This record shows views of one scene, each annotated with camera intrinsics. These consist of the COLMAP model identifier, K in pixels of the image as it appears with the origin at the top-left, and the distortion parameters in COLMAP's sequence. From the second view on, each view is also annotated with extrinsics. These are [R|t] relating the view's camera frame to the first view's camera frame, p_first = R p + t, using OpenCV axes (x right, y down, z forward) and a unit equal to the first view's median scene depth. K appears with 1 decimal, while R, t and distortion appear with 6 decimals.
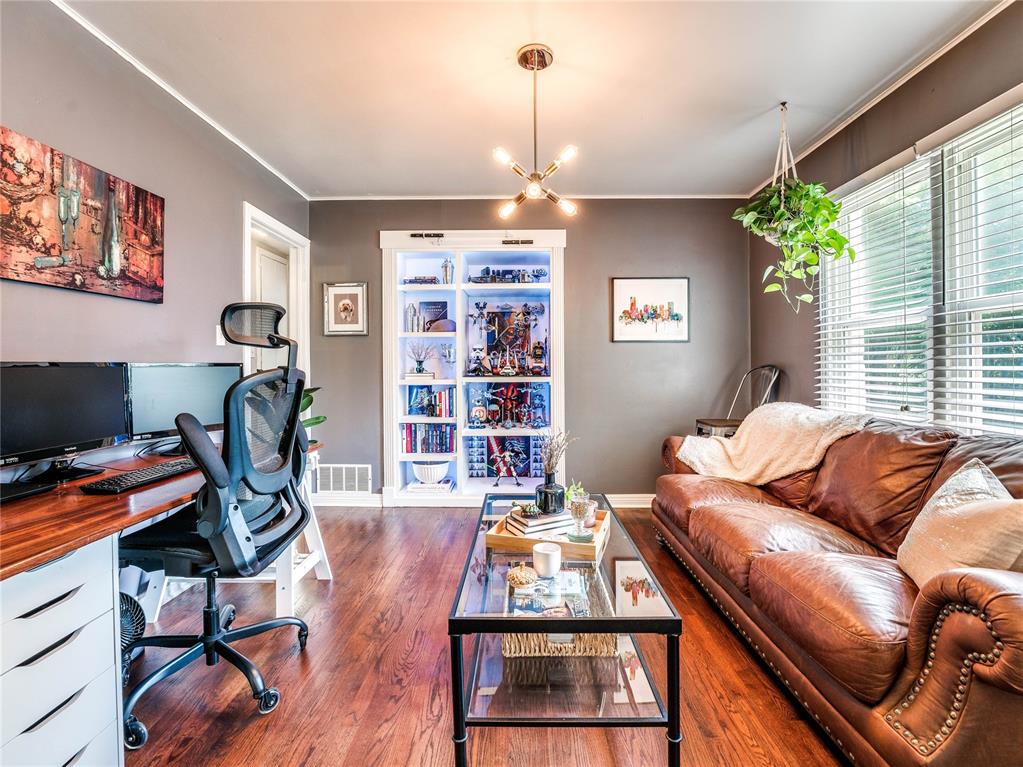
lens RADIAL K [[472.9, 0, 516.5], [0, 472.9, 363.4], [0, 0, 1]] dist [-0.020168, -0.000736]
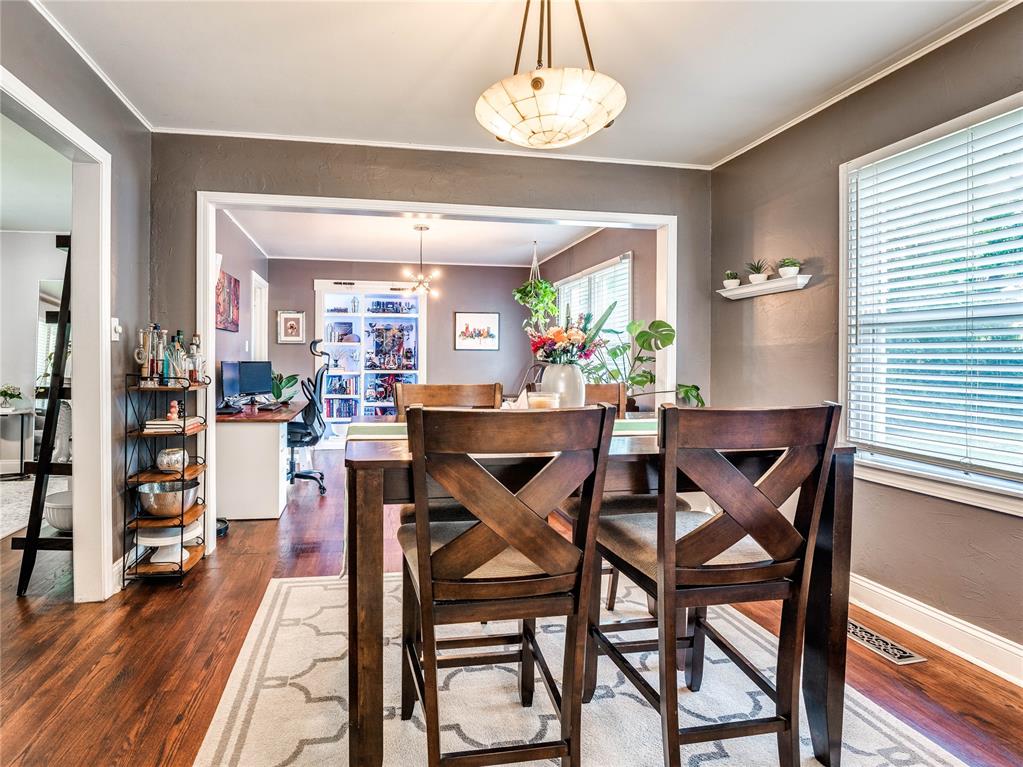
lens RADIAL K [[502.5, 0, 419.3], [0, 502.5, 365.9], [0, 0, 1]] dist [-0.027869, -0.000059]
pose [[0.991920, 0.008121, 0.126603, -0.146274], [-0.009523, 0.999900, 0.010471, -0.005638], [-0.126505, -0.011592, 0.991898, -0.749426]]
